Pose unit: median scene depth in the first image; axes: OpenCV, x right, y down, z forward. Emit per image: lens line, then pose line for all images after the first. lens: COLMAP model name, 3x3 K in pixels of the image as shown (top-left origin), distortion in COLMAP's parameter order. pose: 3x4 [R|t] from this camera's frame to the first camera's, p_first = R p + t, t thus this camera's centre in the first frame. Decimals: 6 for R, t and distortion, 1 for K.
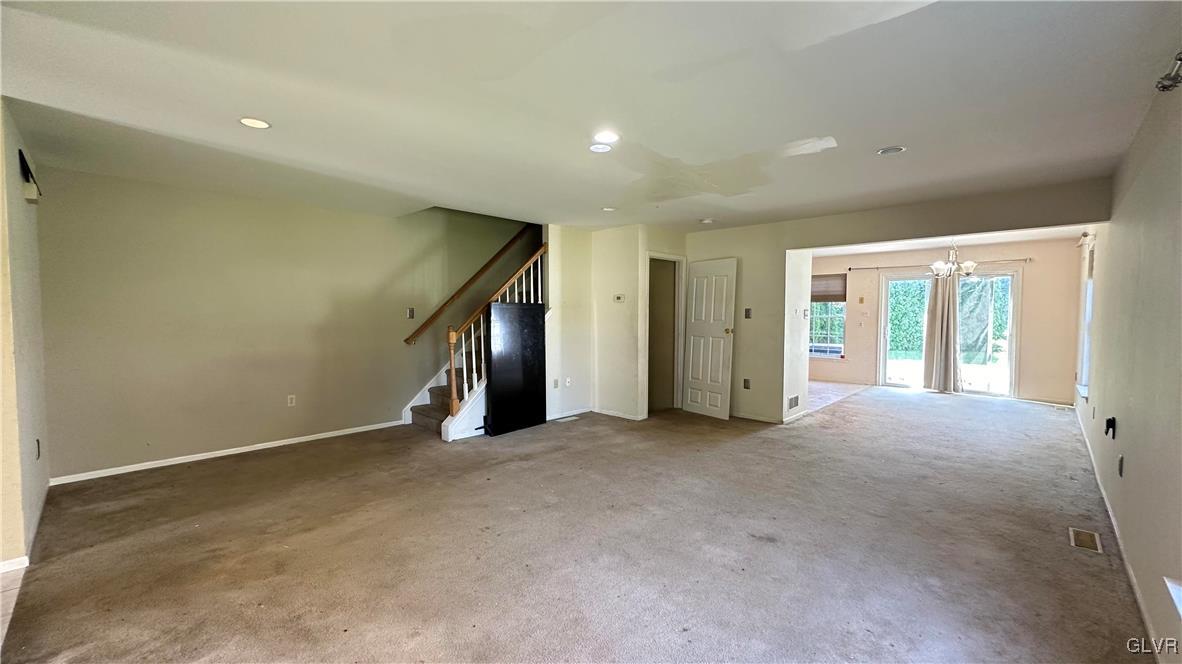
lens RADIAL K [[472.1, 0, 595.3], [0, 472.1, 334.6], [0, 0, 1]] dist [-0.001237, -0.000189]
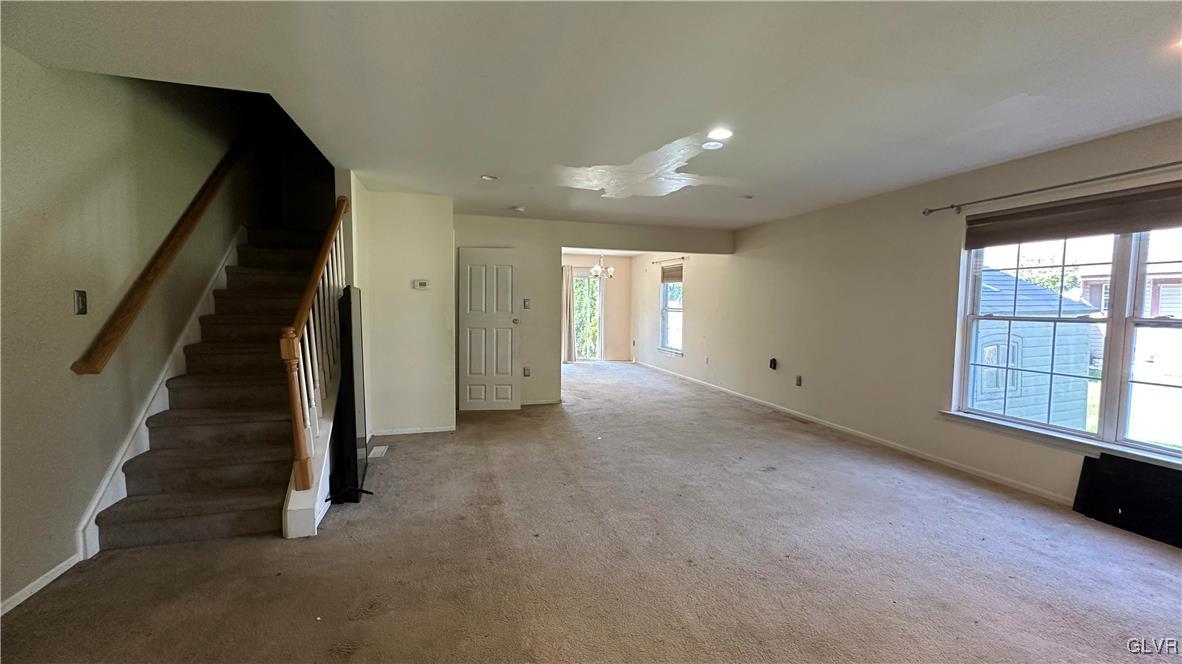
lens RADIAL K [[472.1, 0, 590.2], [0, 472.1, 327.0], [0, 0, 1]] dist [-0.001237, -0.000189]
pose [[0.497569, -0.041419, 0.866435, -0.652337], [0.034933, 0.999006, 0.027695, -0.021864], [-0.866721, 0.016487, 0.498521, 0.465781]]
